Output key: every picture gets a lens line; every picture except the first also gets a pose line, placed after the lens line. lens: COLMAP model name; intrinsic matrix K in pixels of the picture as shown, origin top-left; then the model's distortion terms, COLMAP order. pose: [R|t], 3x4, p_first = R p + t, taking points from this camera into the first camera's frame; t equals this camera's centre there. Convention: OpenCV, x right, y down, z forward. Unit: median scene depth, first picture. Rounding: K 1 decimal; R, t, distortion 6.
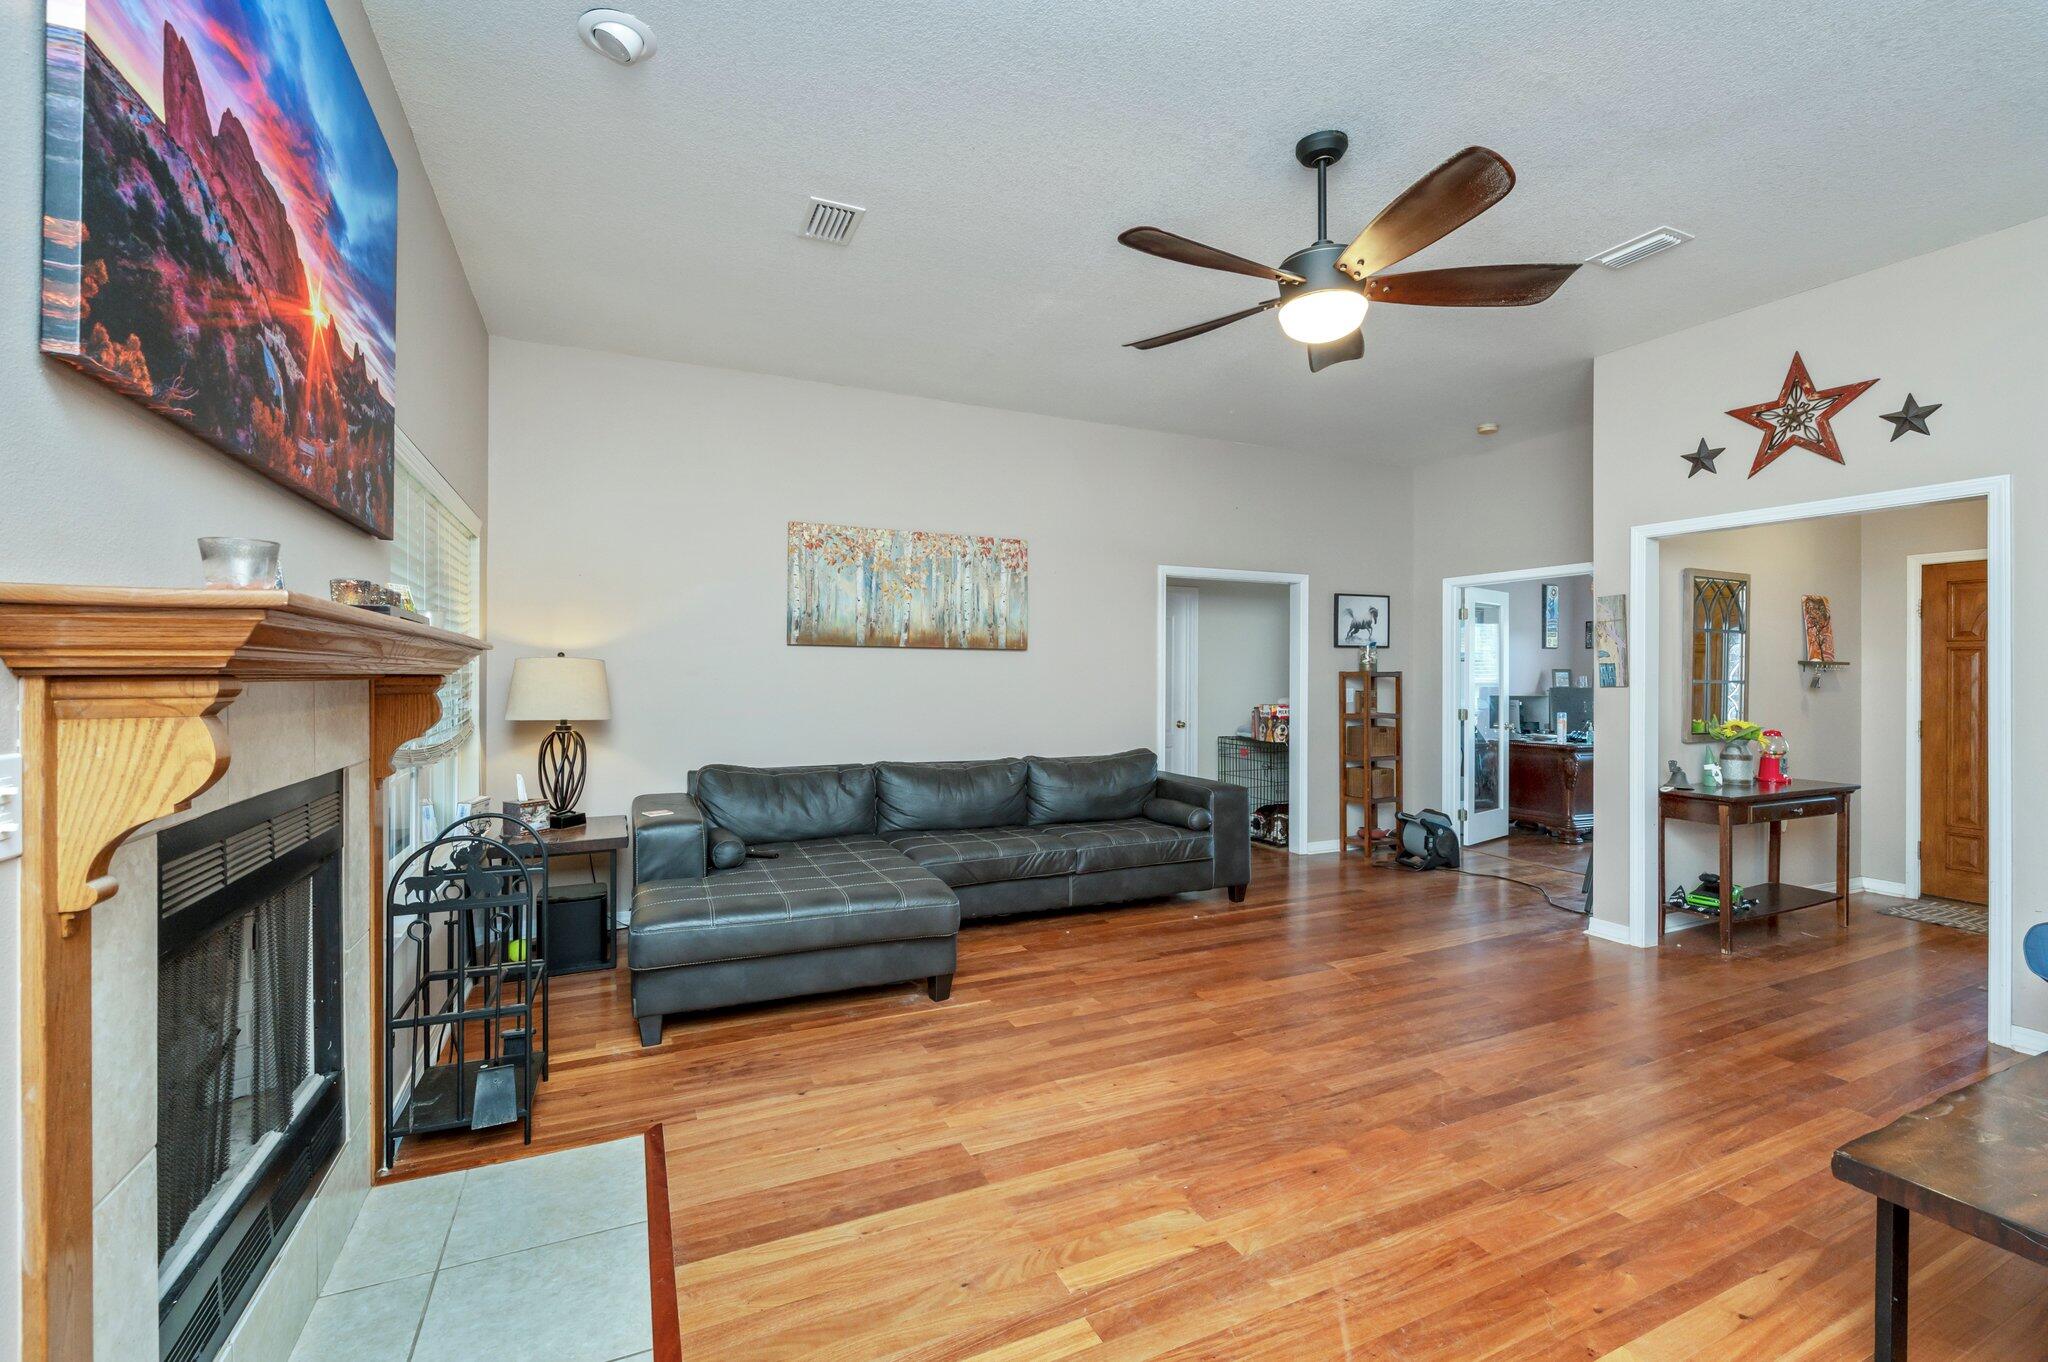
lens RADIAL K [[875.6, 0, 1034.3], [0, 875.6, 678.5], [0, 0, 1]] dist [0.003096, 0.000092]
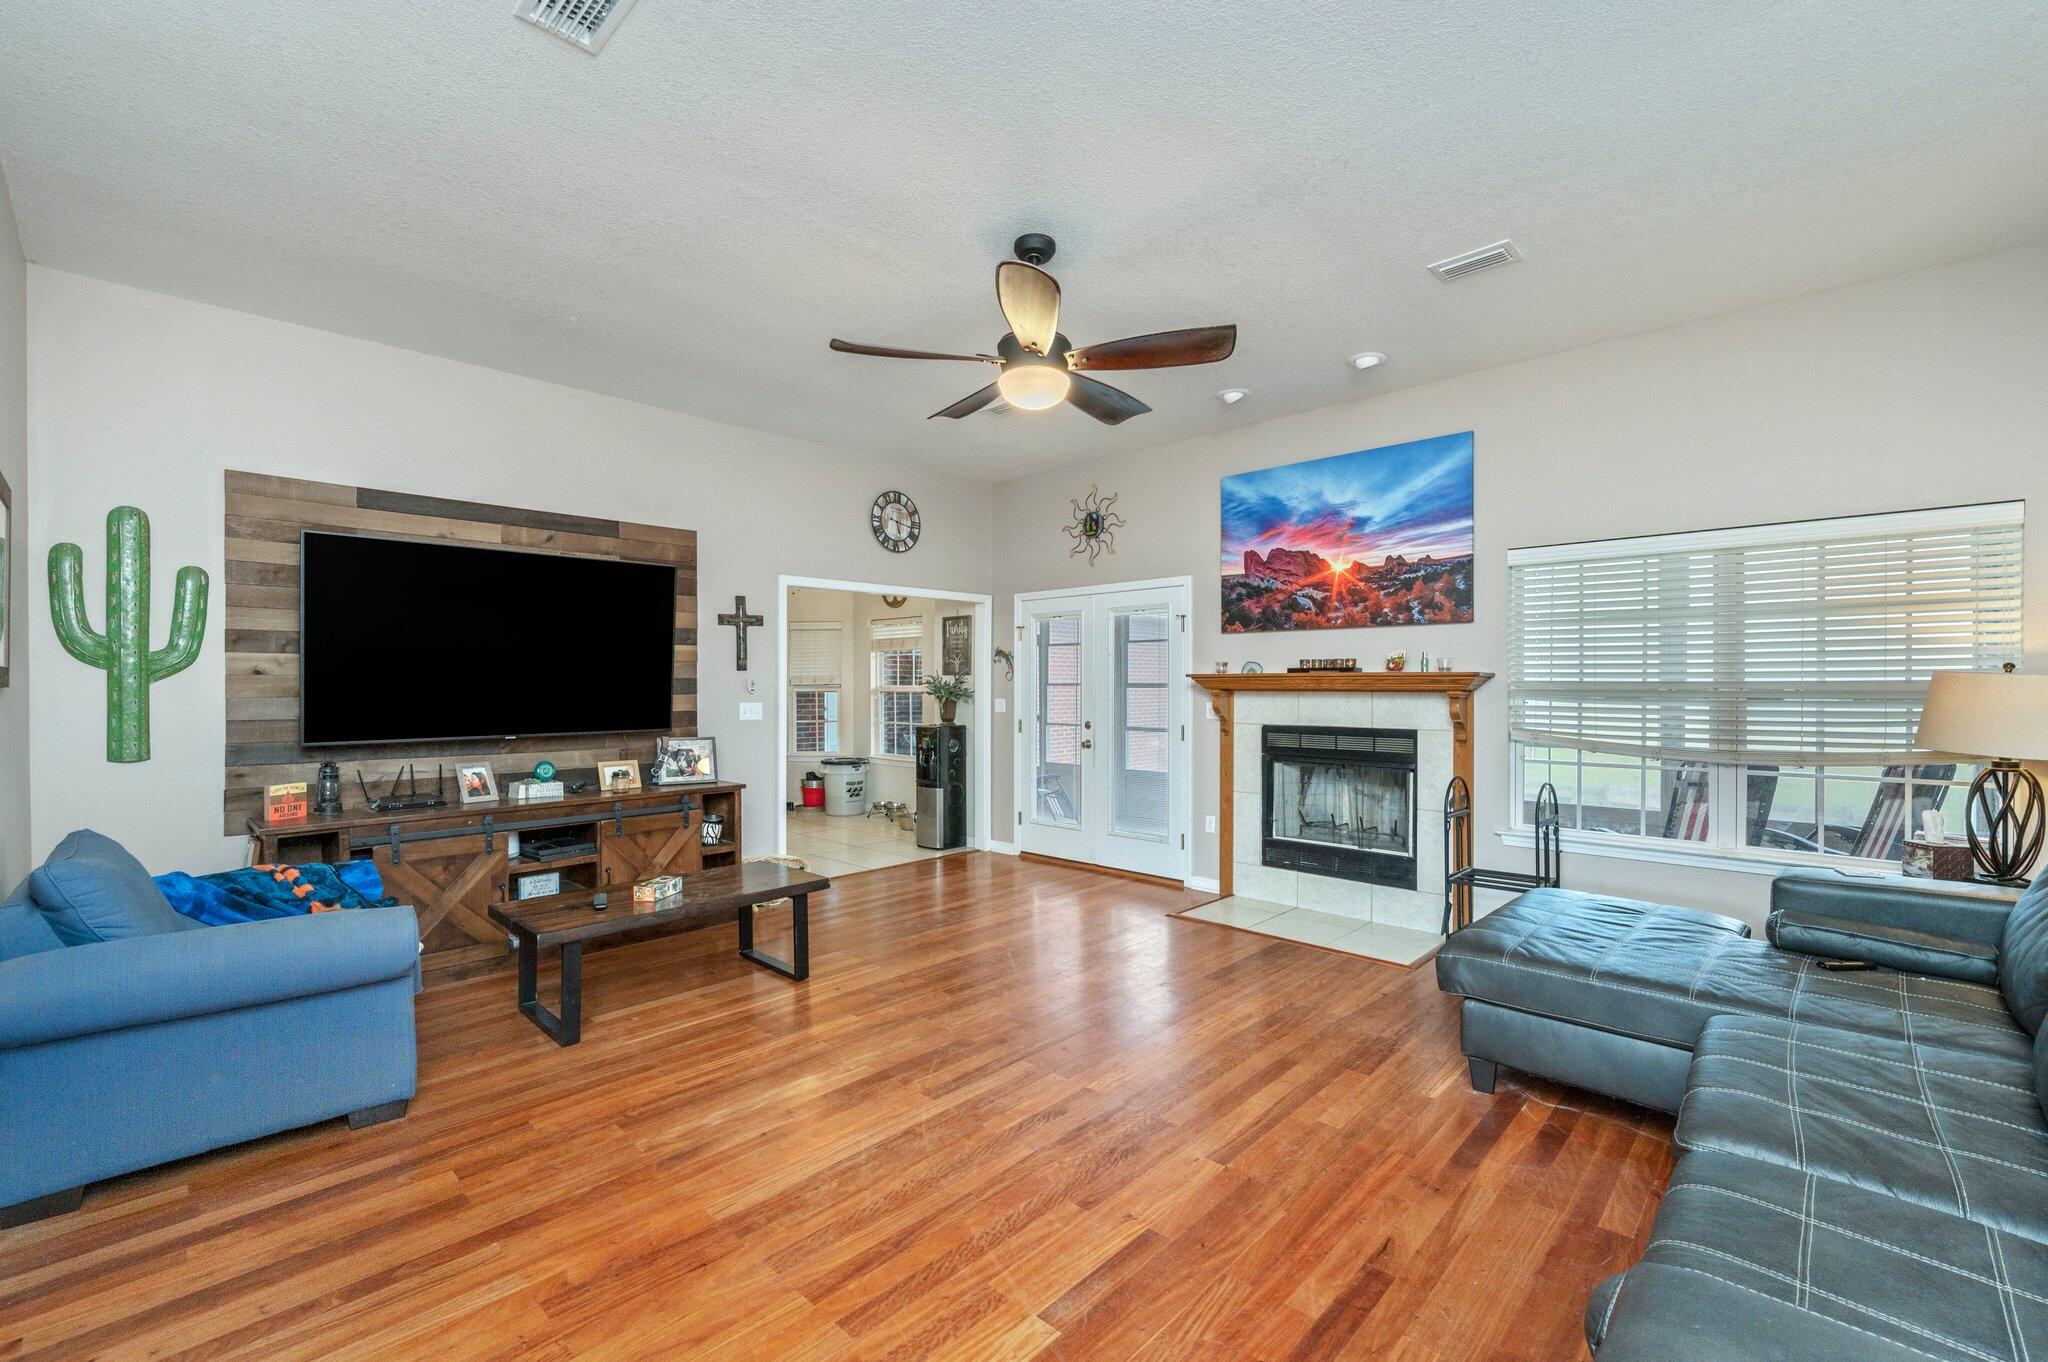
lens RADIAL K [[875.6, 0, 1035.9], [0, 875.6, 685.4], [0, 0, 1]] dist [0.003096, 0.000092]
pose [[-0.930917, -0.004137, -0.365207, 0.571352], [-0.006015, 0.999974, 0.004005, -0.010625], [0.365181, 0.005925, -0.930918, 1.583722]]
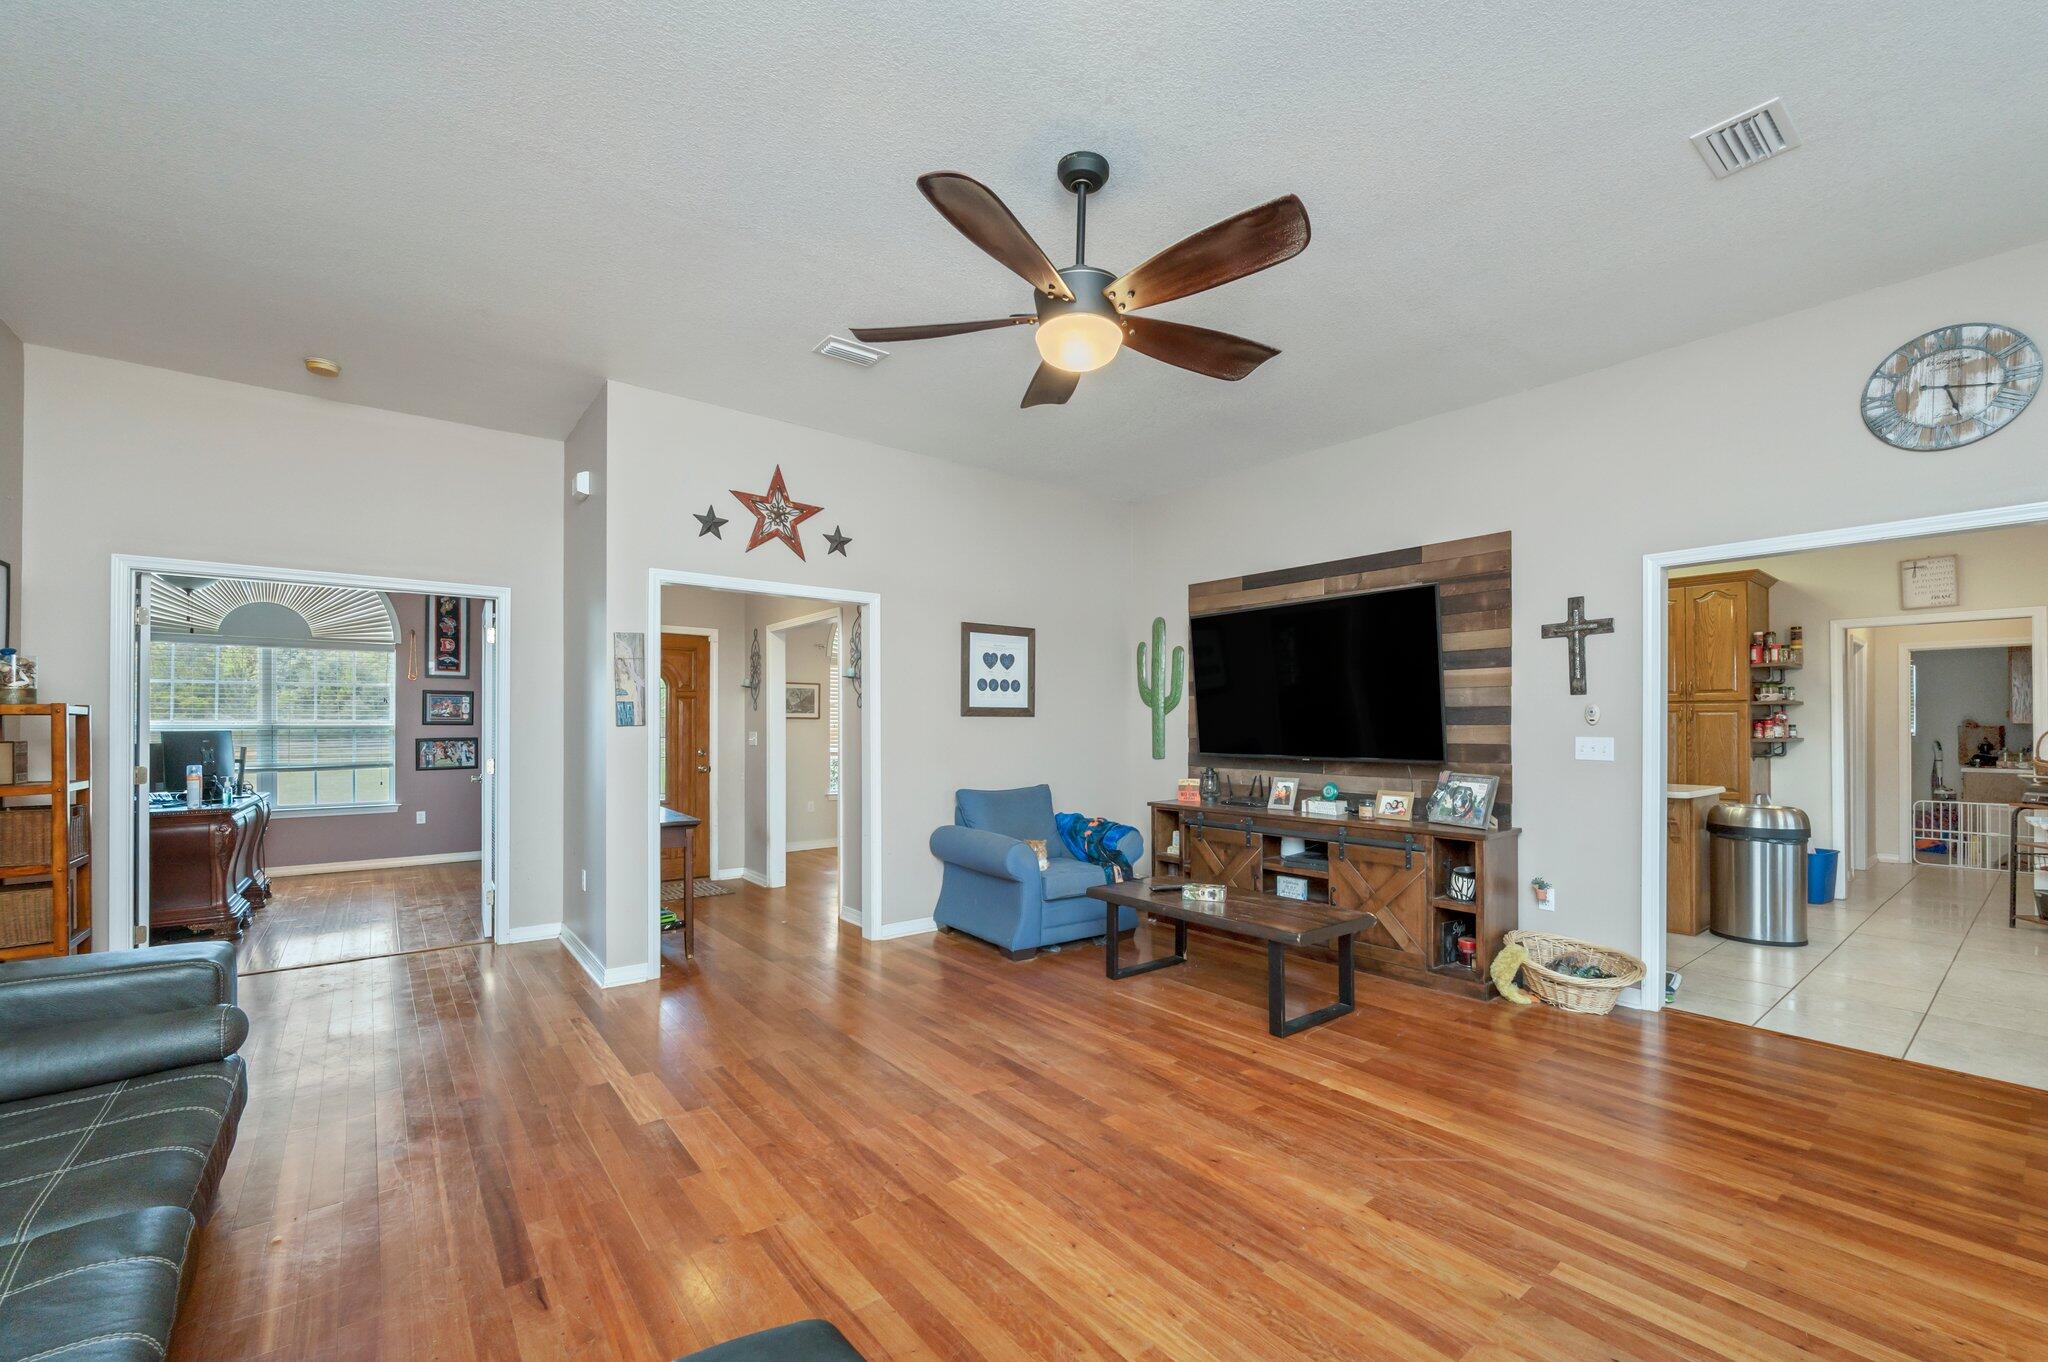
lens RADIAL K [[839.3, 0, 1011.9], [0, 839.3, 721.1], [0, 0, 1]] dist [-0.004022, 0.000056]
pose [[-0.209856, -0.001917, 0.977730, -0.426221], [0.001749, 0.999996, 0.002336, 0.003827], [-0.977731, 0.002200, -0.209852, 0.951398]]
